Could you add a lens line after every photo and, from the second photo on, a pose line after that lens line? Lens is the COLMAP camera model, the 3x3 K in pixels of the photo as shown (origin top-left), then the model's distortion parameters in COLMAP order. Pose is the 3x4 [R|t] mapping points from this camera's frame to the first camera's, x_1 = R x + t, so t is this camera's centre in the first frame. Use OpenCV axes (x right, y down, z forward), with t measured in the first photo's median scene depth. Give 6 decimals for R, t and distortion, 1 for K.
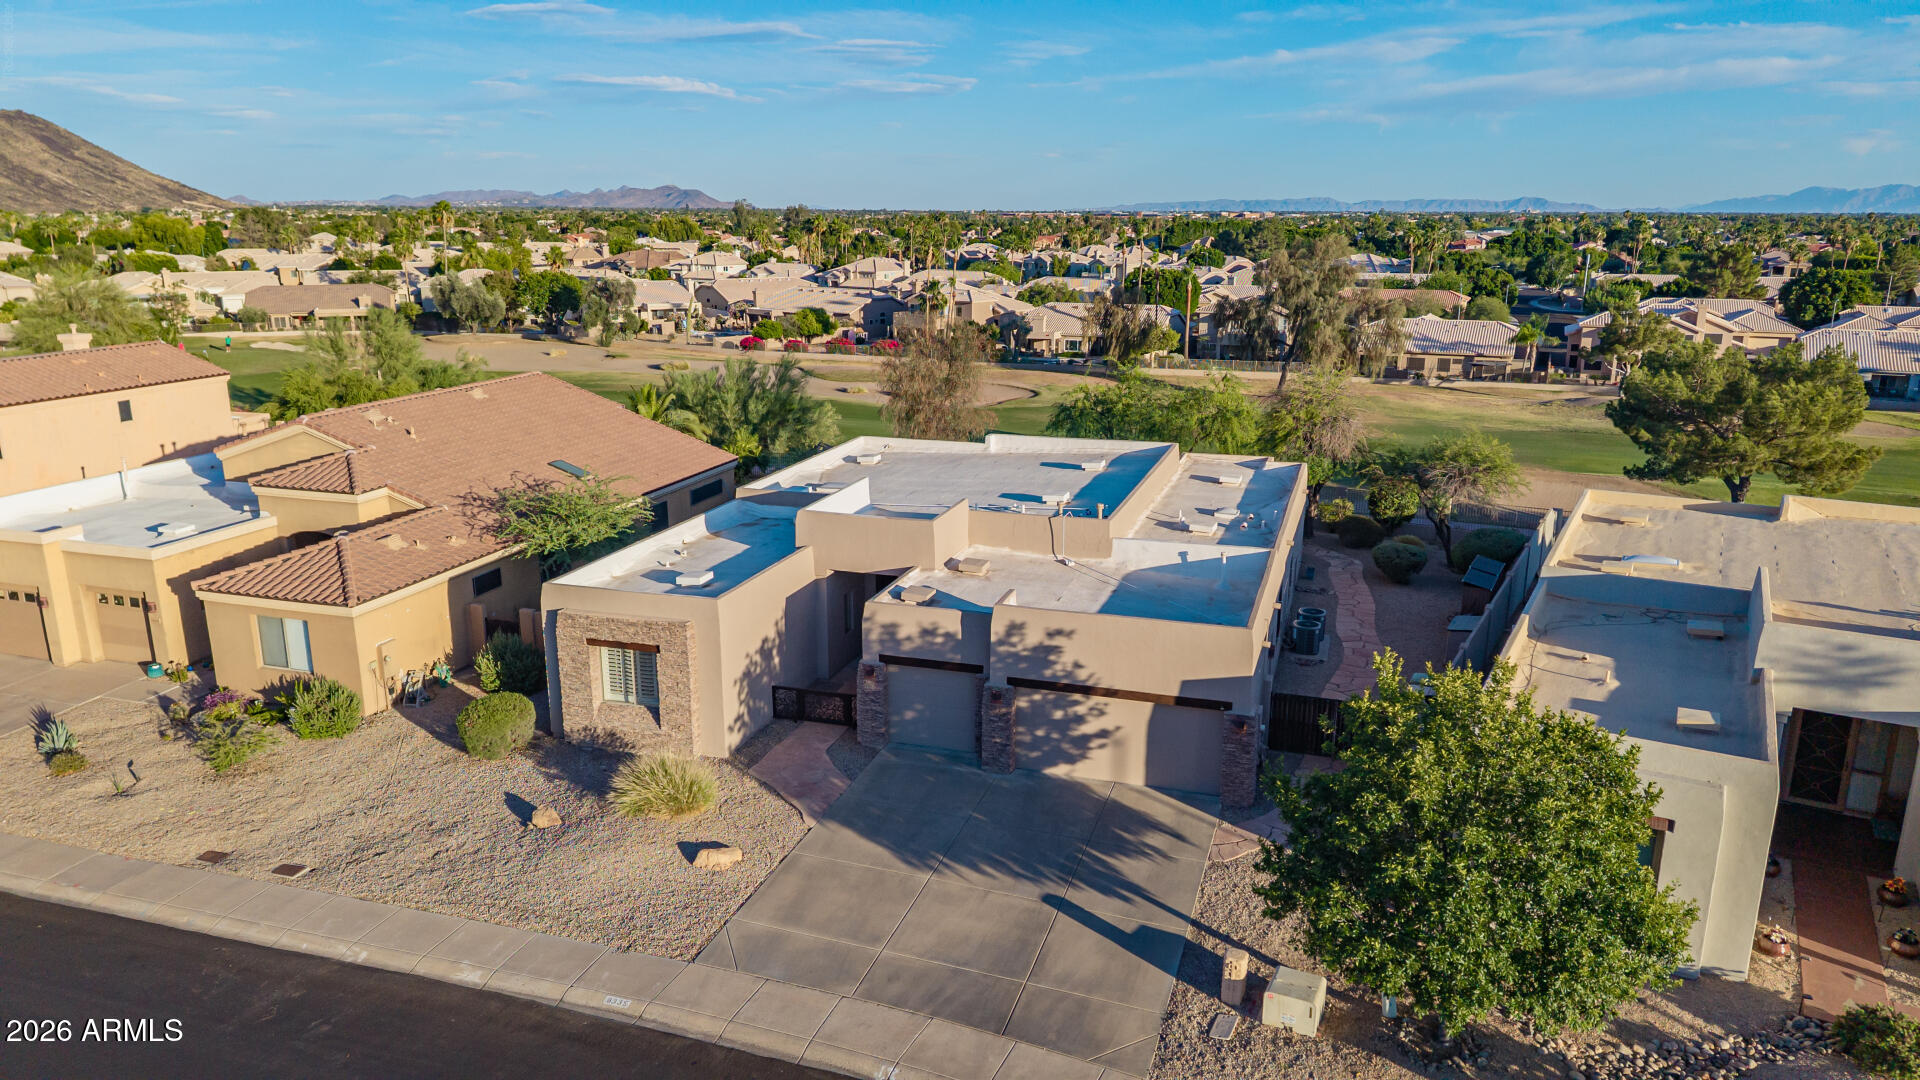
lens RADIAL K [[1277.8, 0, 959.0], [0, 1277.8, 547.5], [0, 0, 1]] dist [0.040260, -0.047133]
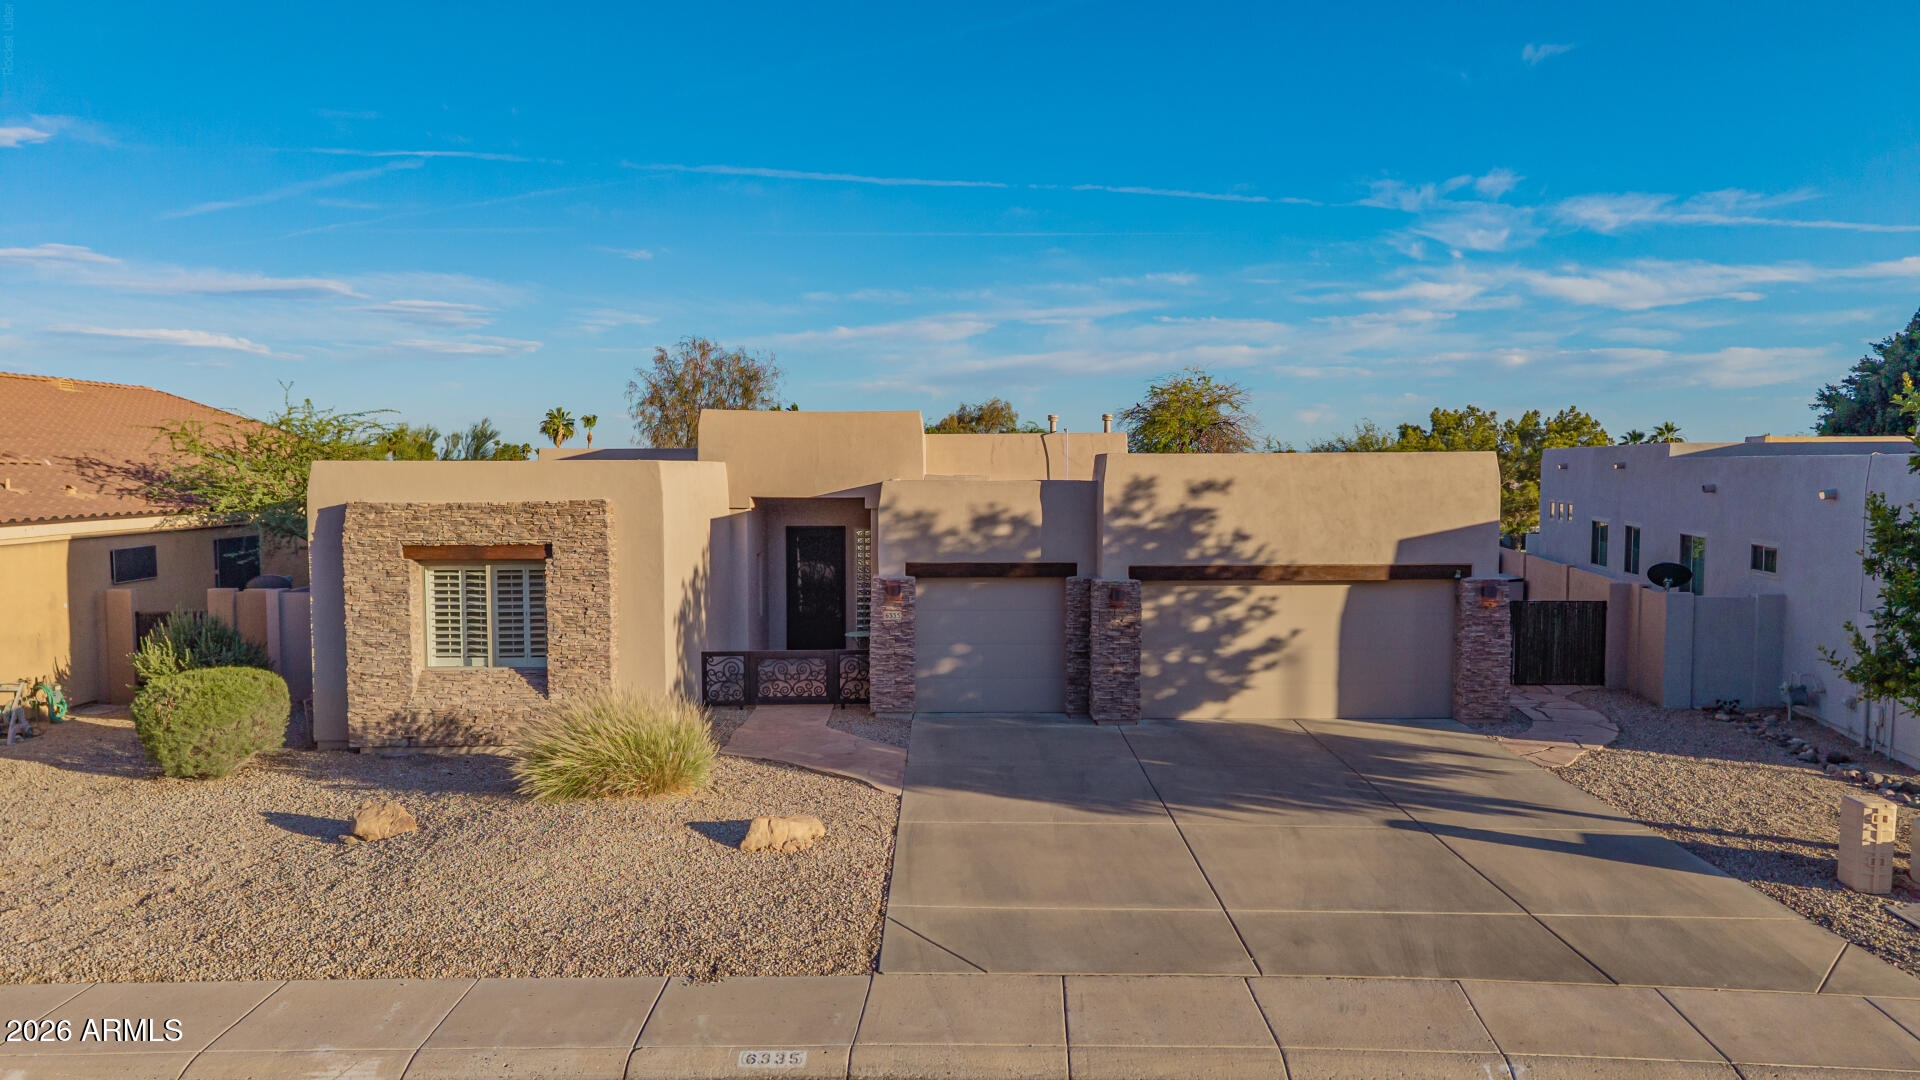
lens RADIAL K [[1277.8, 0, 960.3], [0, 1277.8, 559.5], [0, 0, 1]] dist [0.040260, -0.047133]
pose [[0.947855, -0.025650, 0.317668, -0.243142], [0.084108, 0.981551, -0.171706, 0.196832], [-0.307403, 0.189471, 0.932526, 0.409648]]
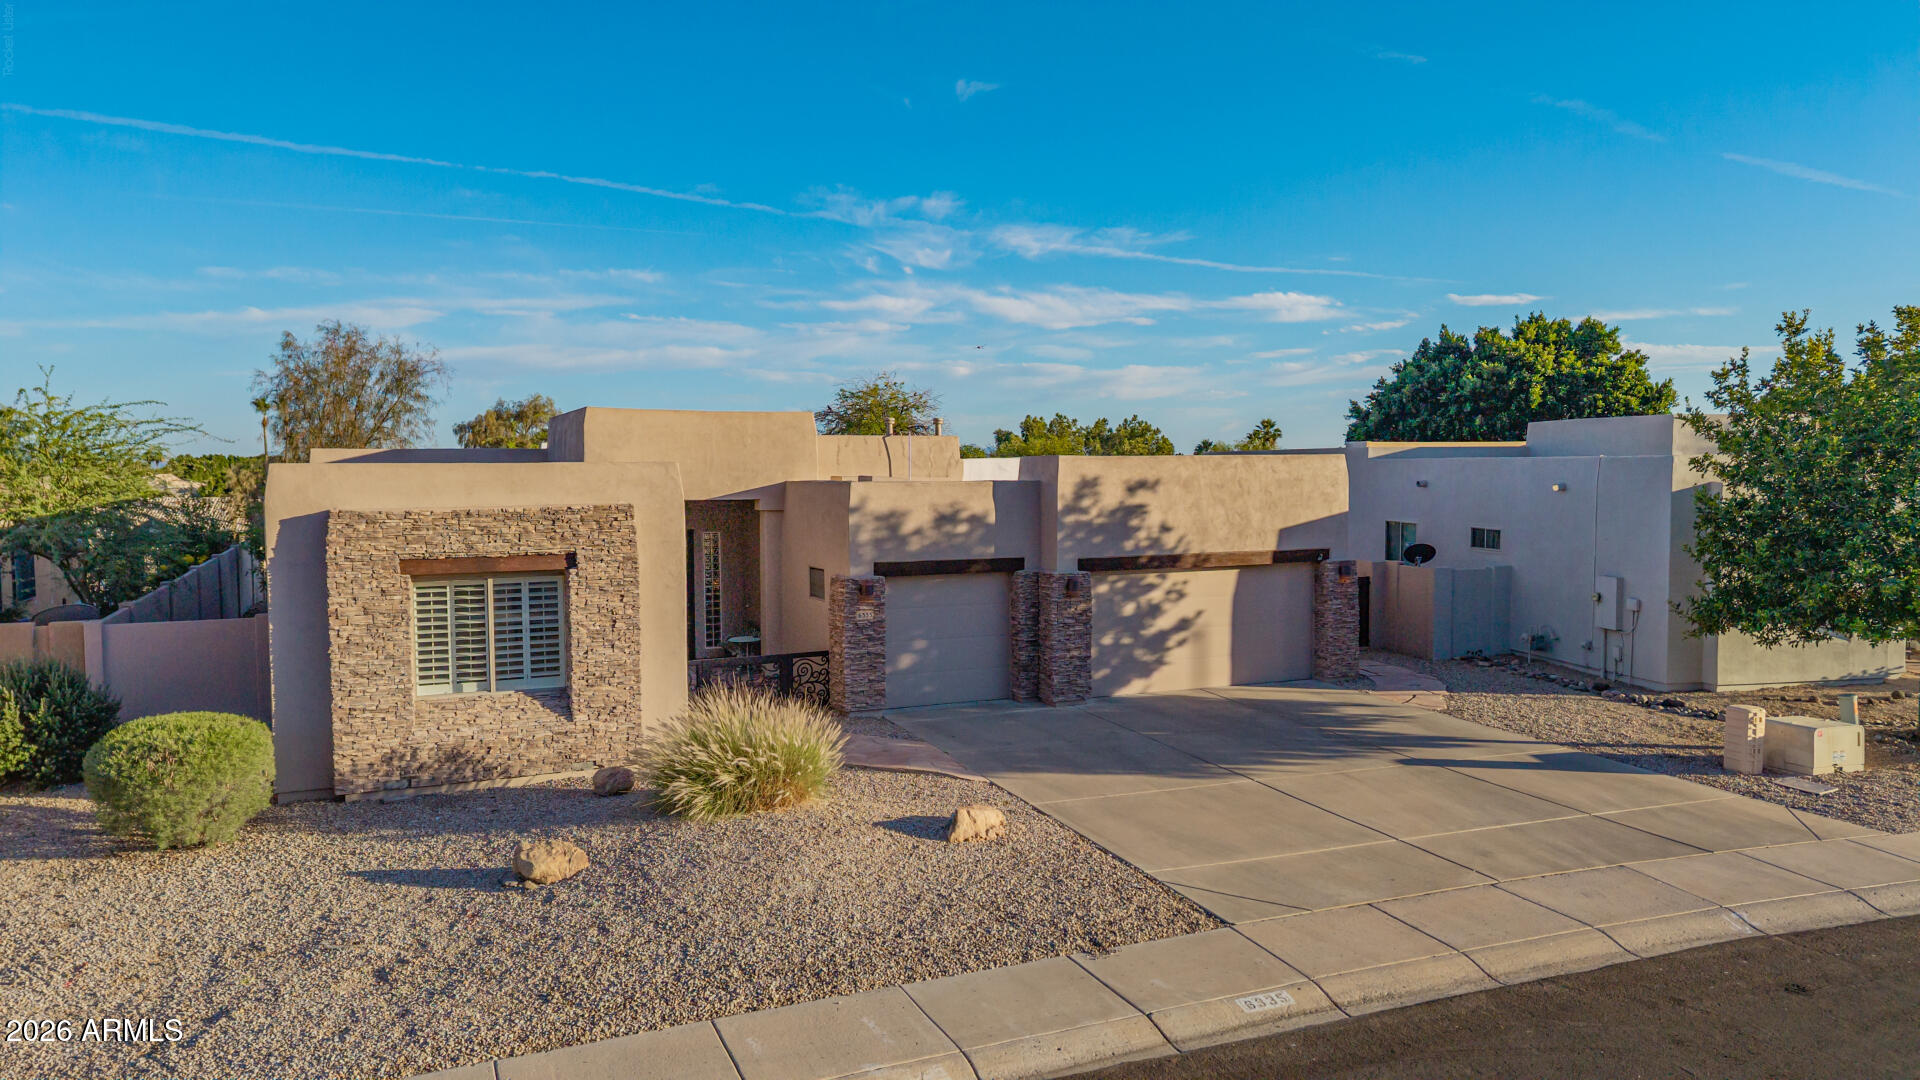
lens RADIAL K [[1277.8, 0, 964.8], [0, 1277.8, 565.6], [0, 0, 1]] dist [0.040260, -0.047133]
pose [[0.744517, -0.055699, 0.665276, -0.465990], [0.175634, 0.977751, -0.114693, 0.170244], [-0.644086, 0.202237, 0.737735, 0.507099]]
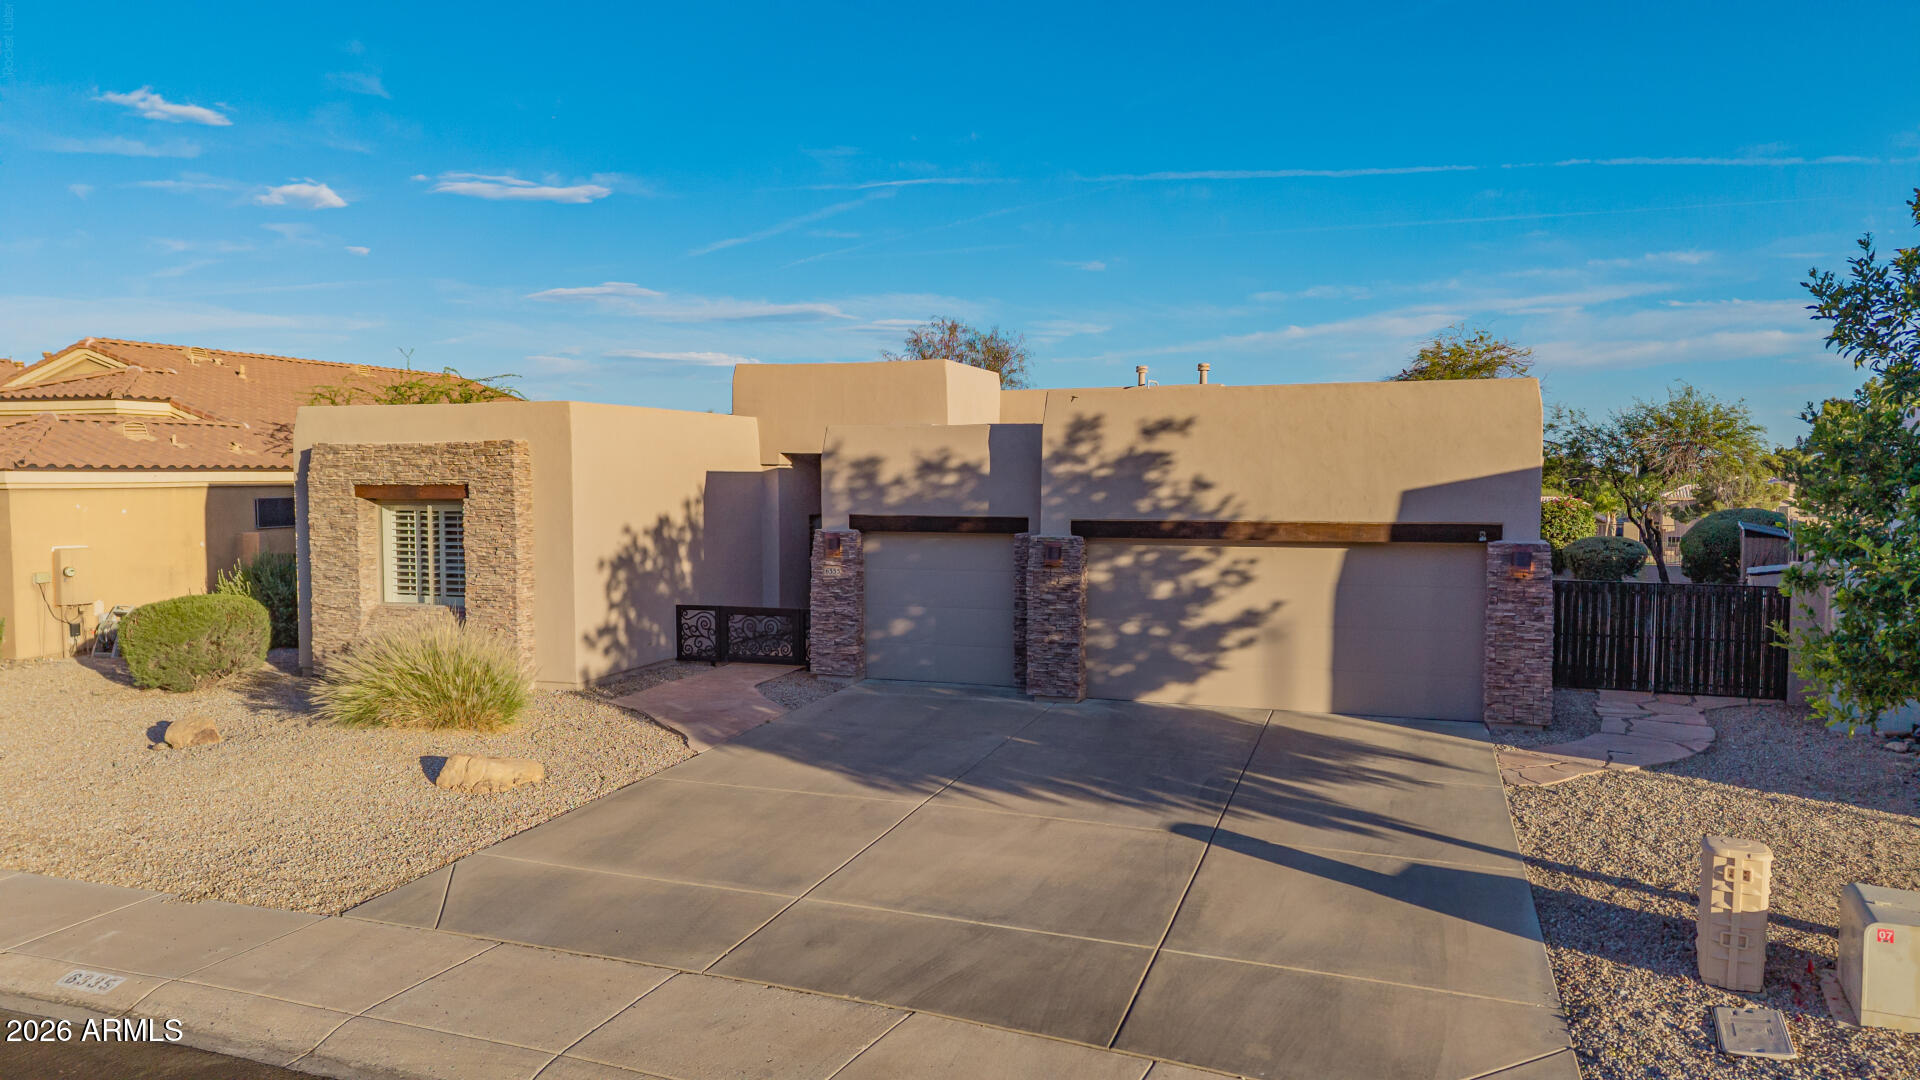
lens RADIAL K [[1277.8, 0, 957.0], [0, 1277.8, 546.4], [0, 0, 1]] dist [0.040260, -0.047133]
pose [[0.999737, -0.000069, -0.022937, 0.000332], [-0.004495, 0.980019, -0.198854, 0.218791], [0.022493, 0.198904, 0.979761, 0.438927]]
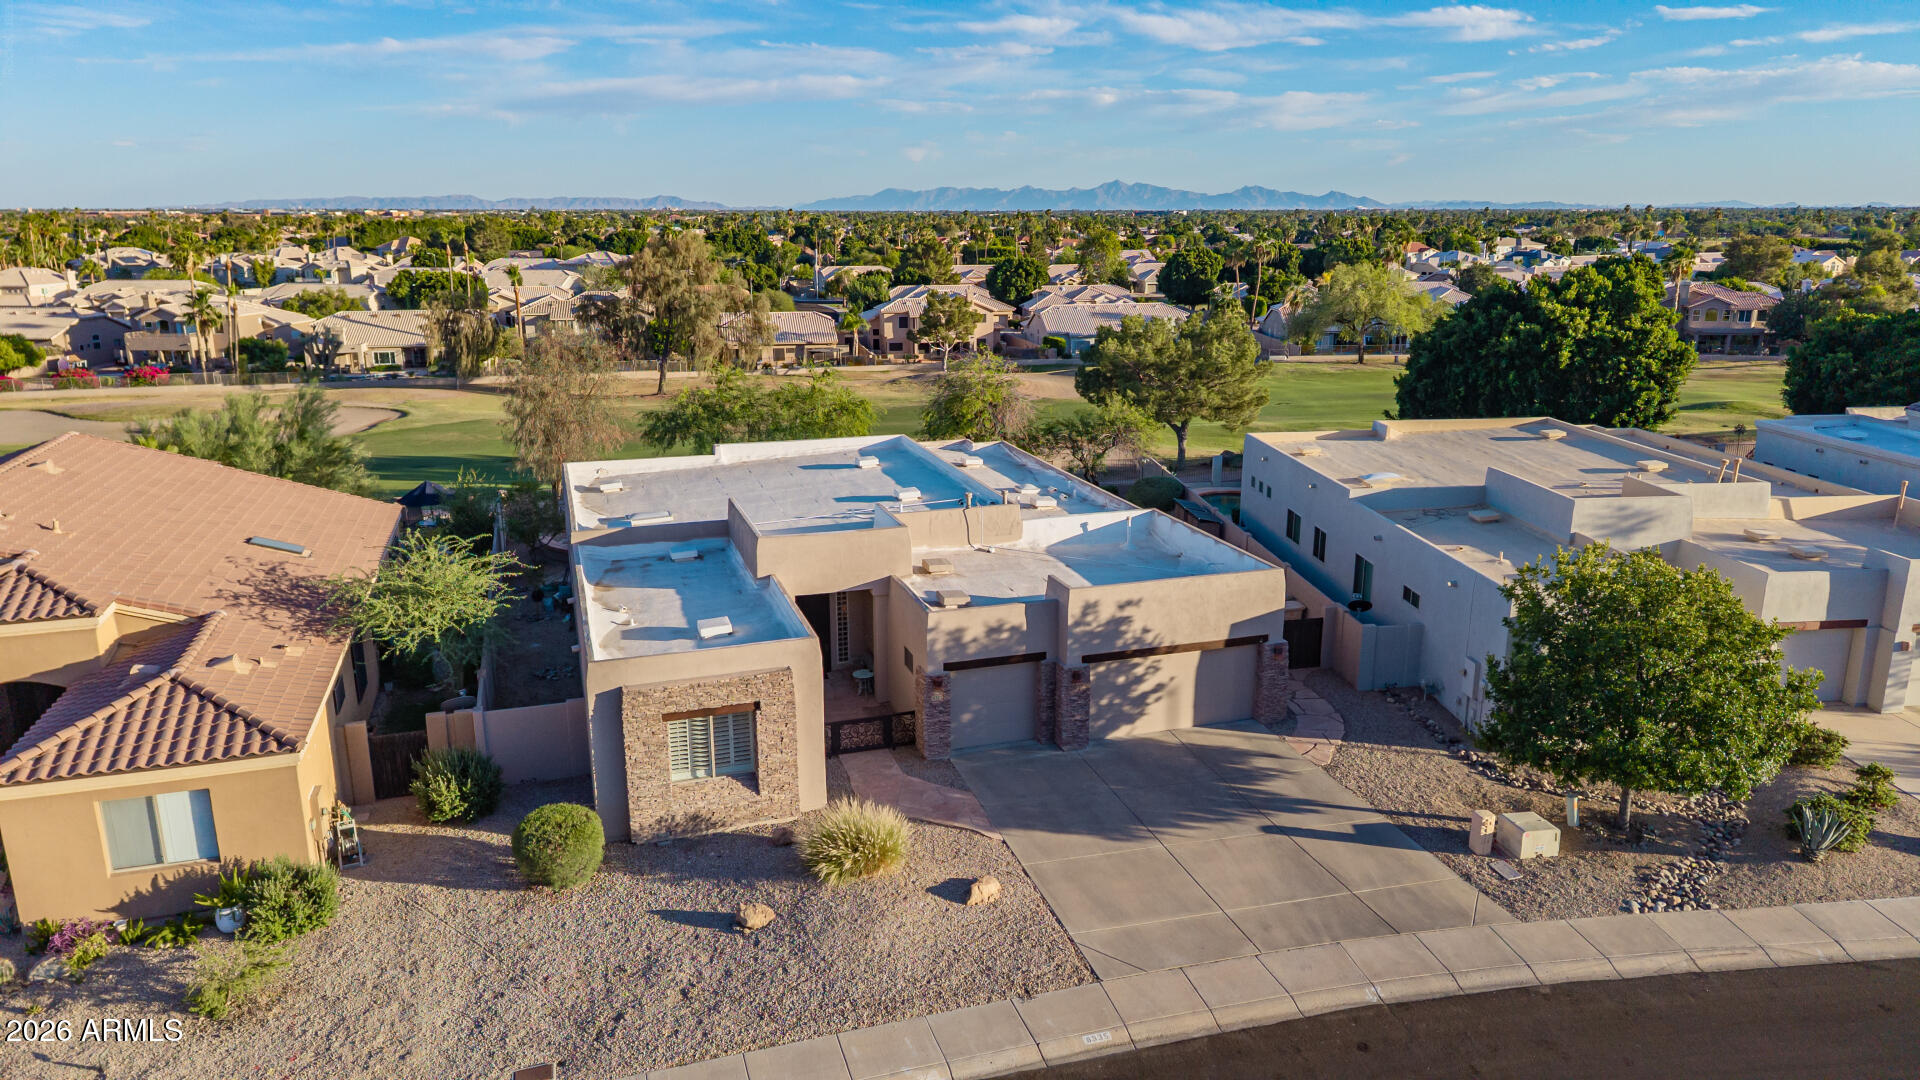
lens RADIAL K [[1277.8, 0, 962.7], [0, 1277.8, 563.9], [0, 0, 1]] dist [0.040260, -0.047133]
pose [[0.811898, -0.160009, 0.561444, -0.601621], [0.152699, 0.986431, 0.060312, -0.049661], [-0.563476, 0.036764, 0.825314, 0.183469]]
